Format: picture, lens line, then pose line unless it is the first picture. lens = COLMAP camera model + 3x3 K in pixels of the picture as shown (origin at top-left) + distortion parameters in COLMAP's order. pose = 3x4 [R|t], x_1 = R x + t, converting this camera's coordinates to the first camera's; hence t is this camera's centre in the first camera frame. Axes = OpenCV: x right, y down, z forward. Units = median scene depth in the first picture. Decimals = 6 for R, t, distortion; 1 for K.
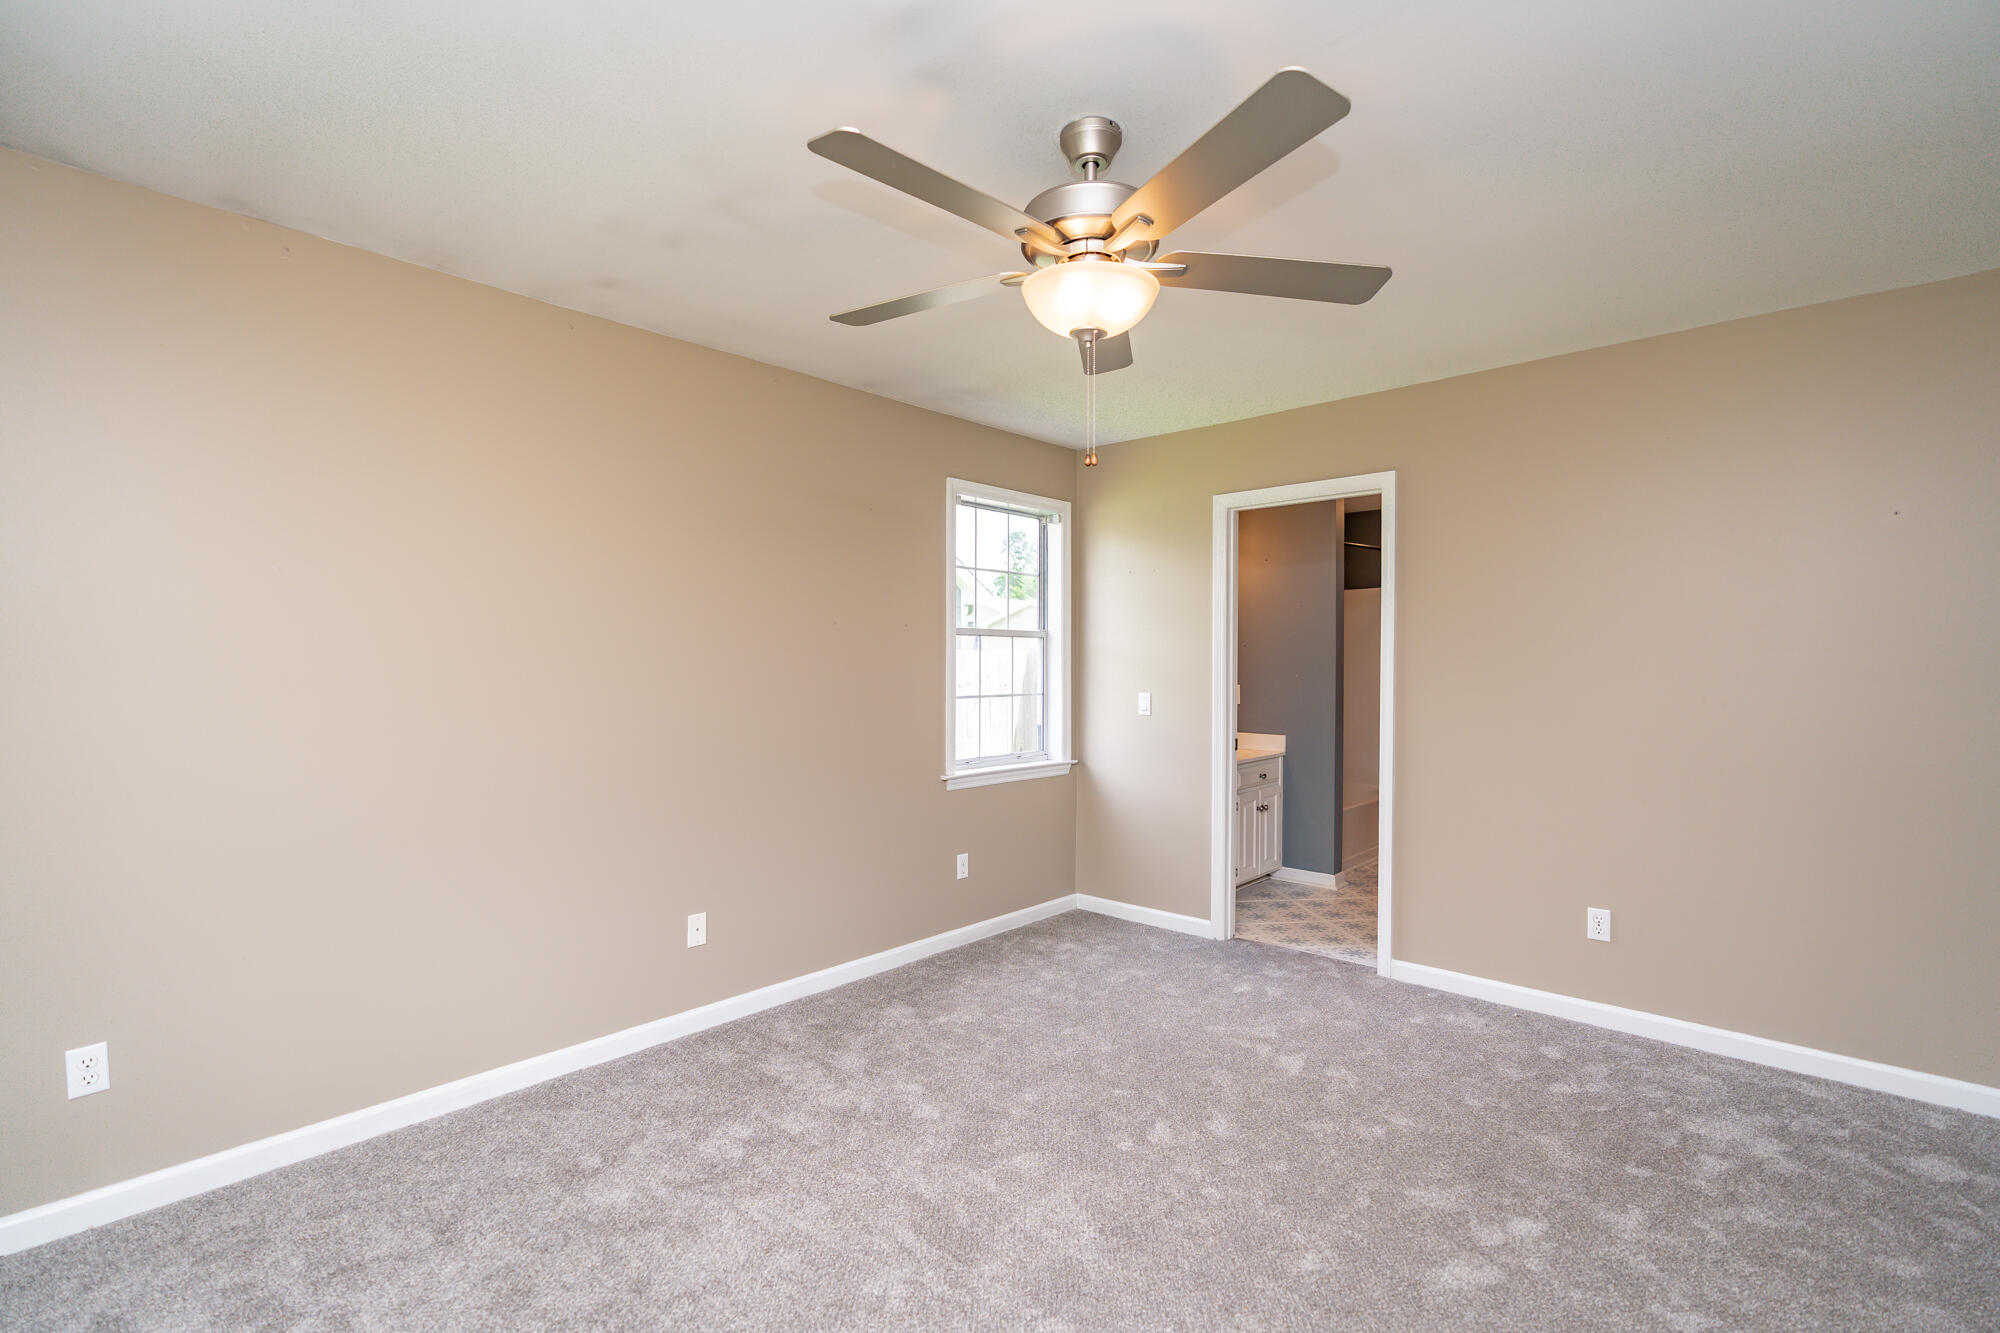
lens RADIAL K [[914.9, 0, 1000.0], [0, 914.9, 666.5], [0, 0, 1]] dist [-0.001255, 0.000623]
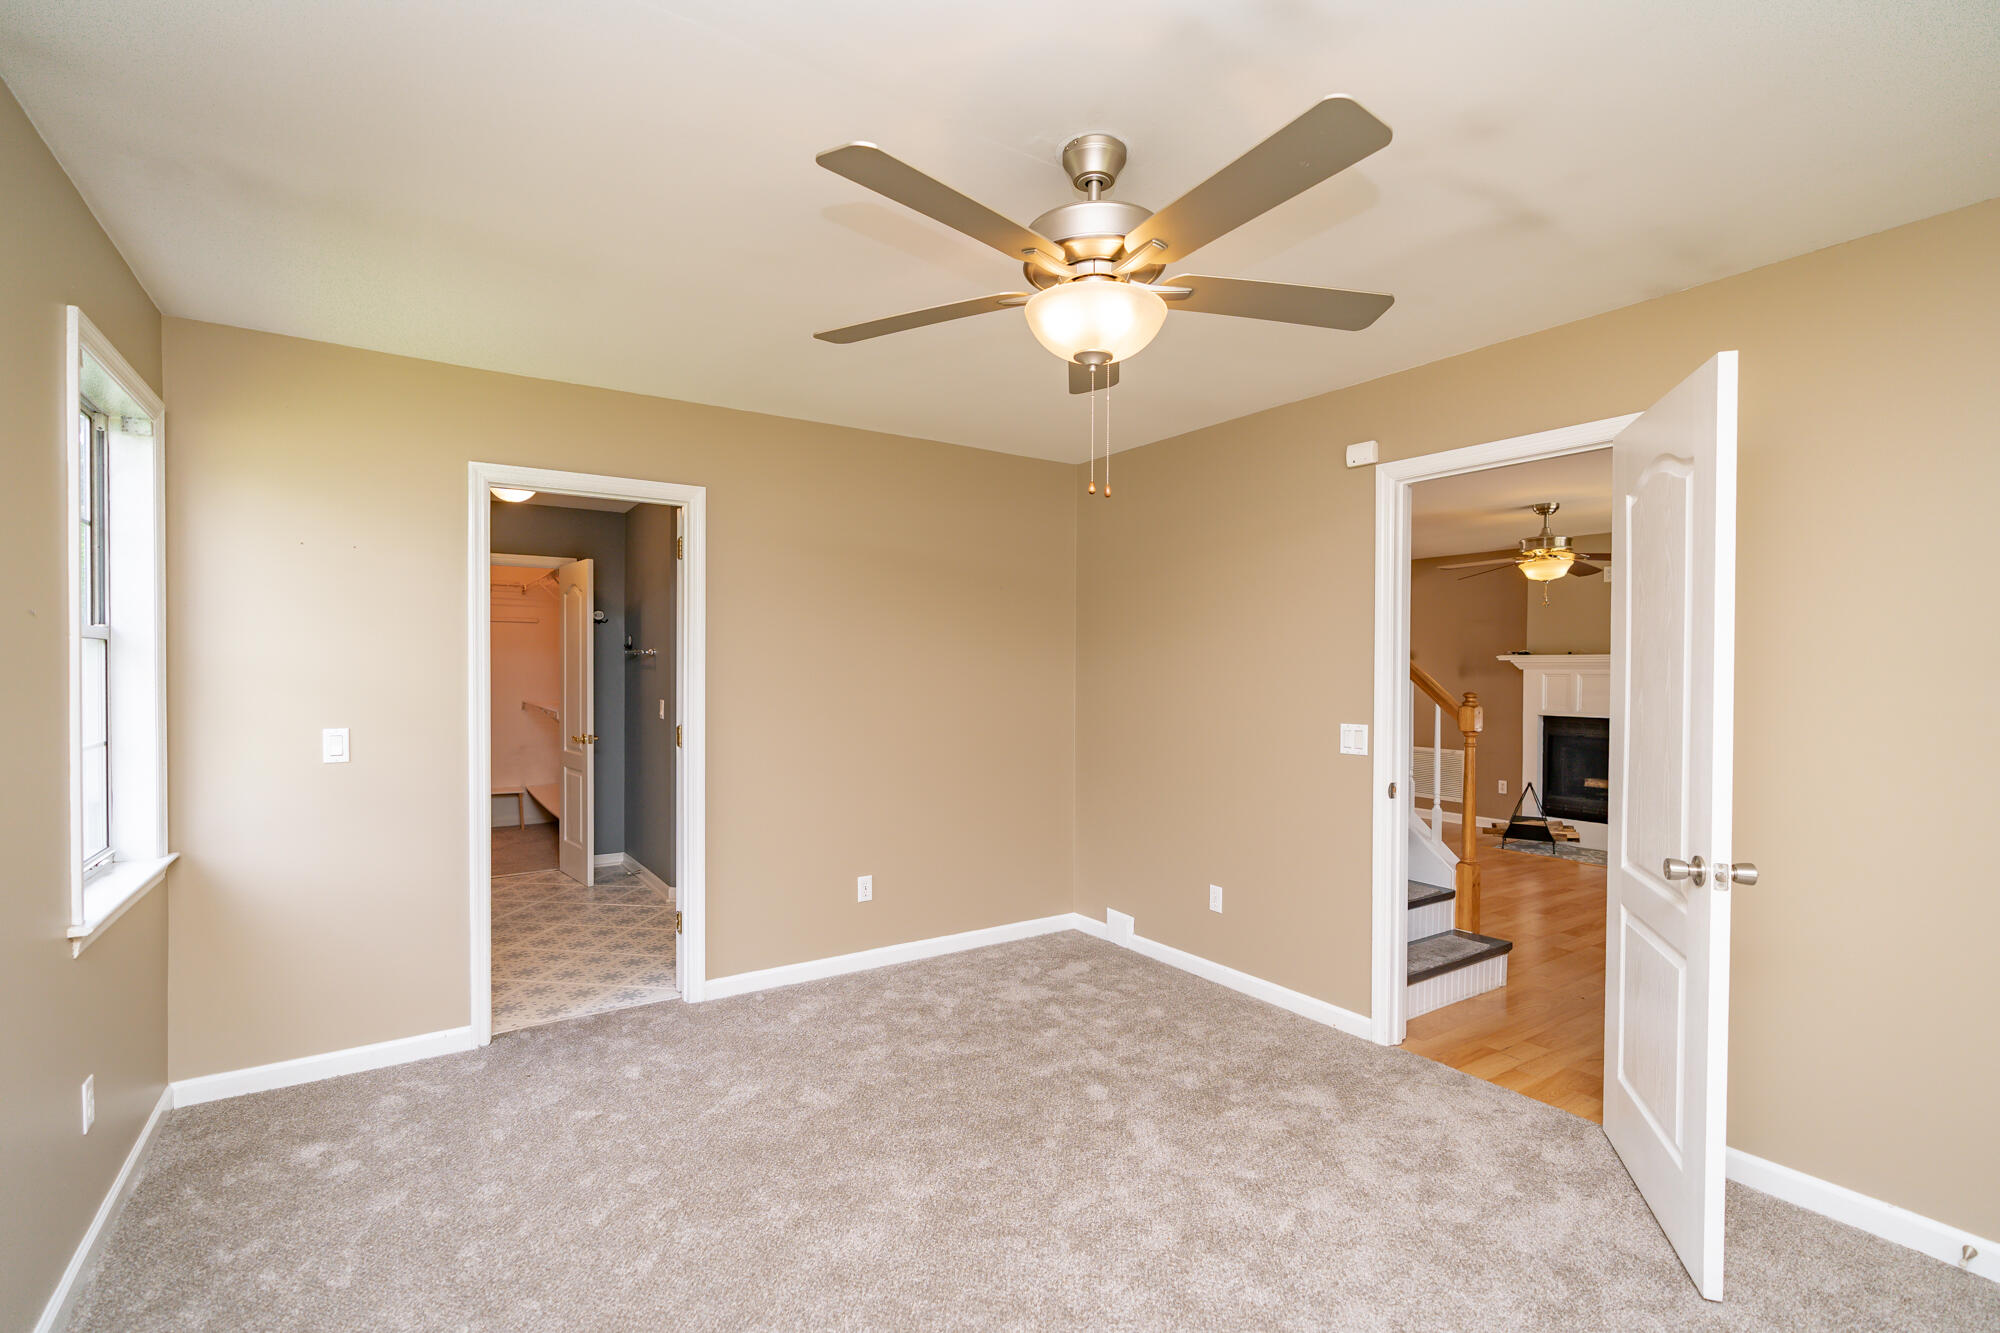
lens RADIAL K [[914.9, 0, 1000.0], [0, 914.9, 666.5], [0, 0, 1]] dist [-0.001255, 0.000623]
pose [[0.249014, -0.003121, 0.968495, -0.461471], [0.006866, 0.999975, 0.001457, -0.017912], [-0.968476, 0.006286, 0.249029, 0.464114]]
